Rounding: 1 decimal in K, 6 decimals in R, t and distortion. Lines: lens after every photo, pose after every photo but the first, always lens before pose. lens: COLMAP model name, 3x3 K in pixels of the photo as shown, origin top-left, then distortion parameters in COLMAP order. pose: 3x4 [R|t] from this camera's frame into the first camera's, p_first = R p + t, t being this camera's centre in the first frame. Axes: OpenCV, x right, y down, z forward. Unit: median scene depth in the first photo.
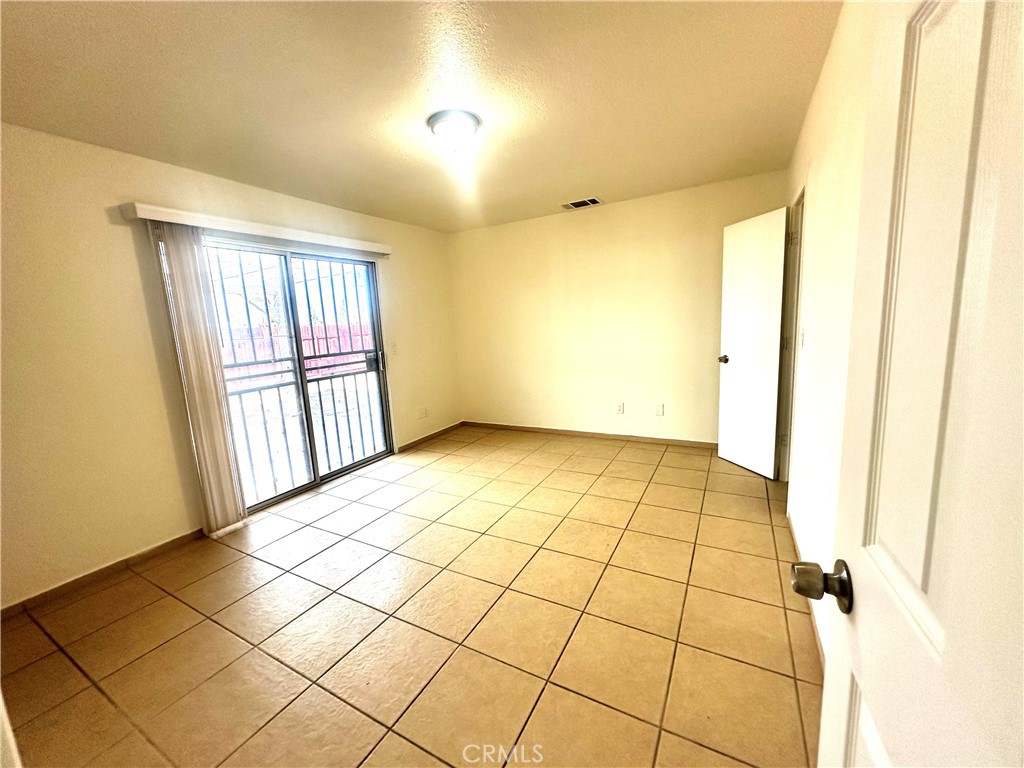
lens RADIAL K [[408.1, 0, 512.0], [0, 408.1, 384.0], [0, 0, 1]] dist [-0.002923, 0.000615]
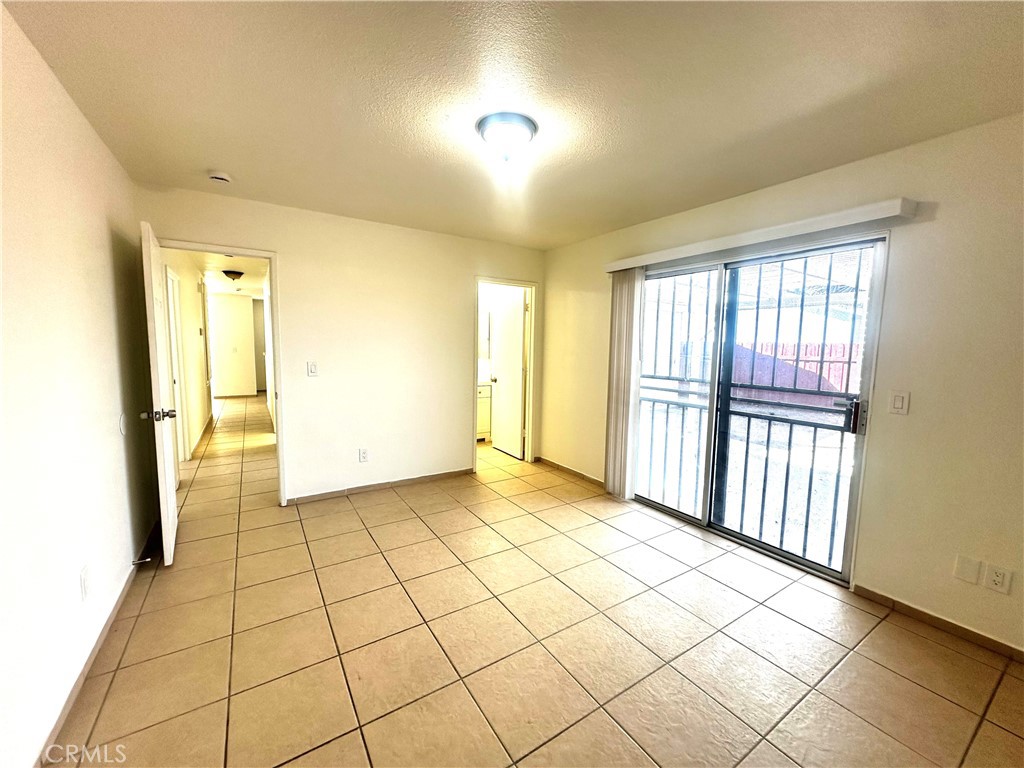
lens RADIAL K [[408.1, 0, 512.0], [0, 408.1, 384.0], [0, 0, 1]] dist [-0.002923, 0.000615]
pose [[-0.477093, 0.134530, -0.868495, 0.458228], [-0.126432, 0.967429, 0.219308, -0.198652], [0.869711, 0.214436, -0.444545, 1.004847]]
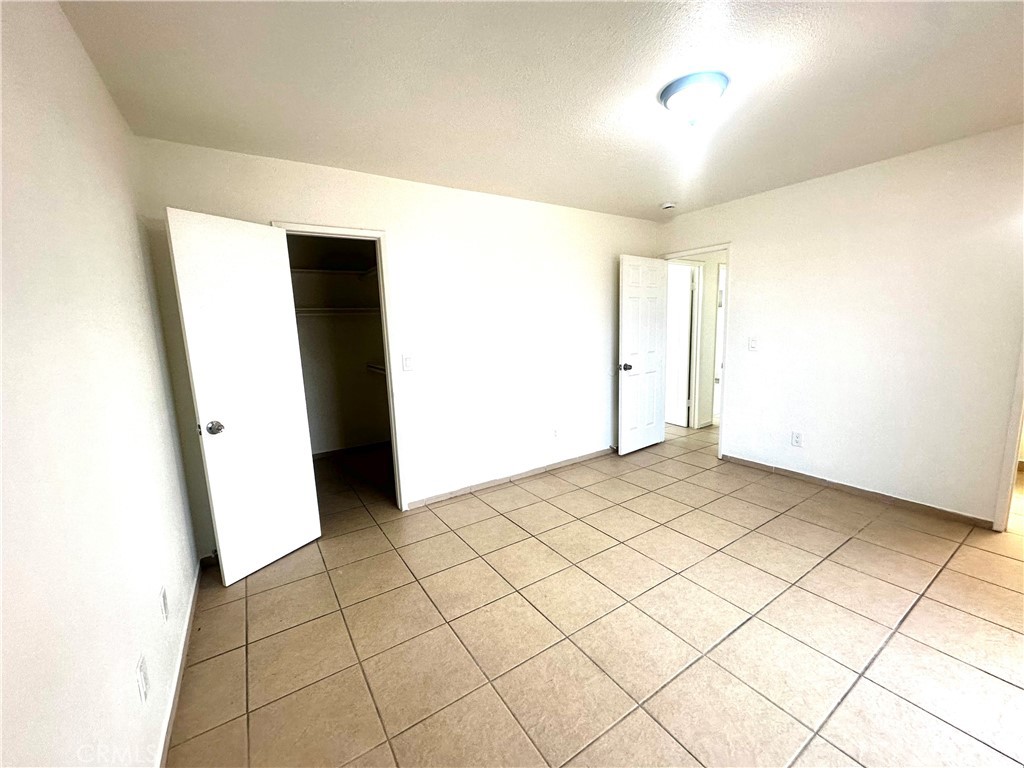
lens RADIAL K [[406.2, 0, 512.0], [0, 406.2, 384.0], [0, 0, 1]] dist [-0.001069, 0.000122]
pose [[-0.879898, 0.015376, 0.474913, -0.134661], [0.153833, 0.954865, 0.254101, -0.223178], [-0.449571, 0.296641, -0.842550, 1.347943]]
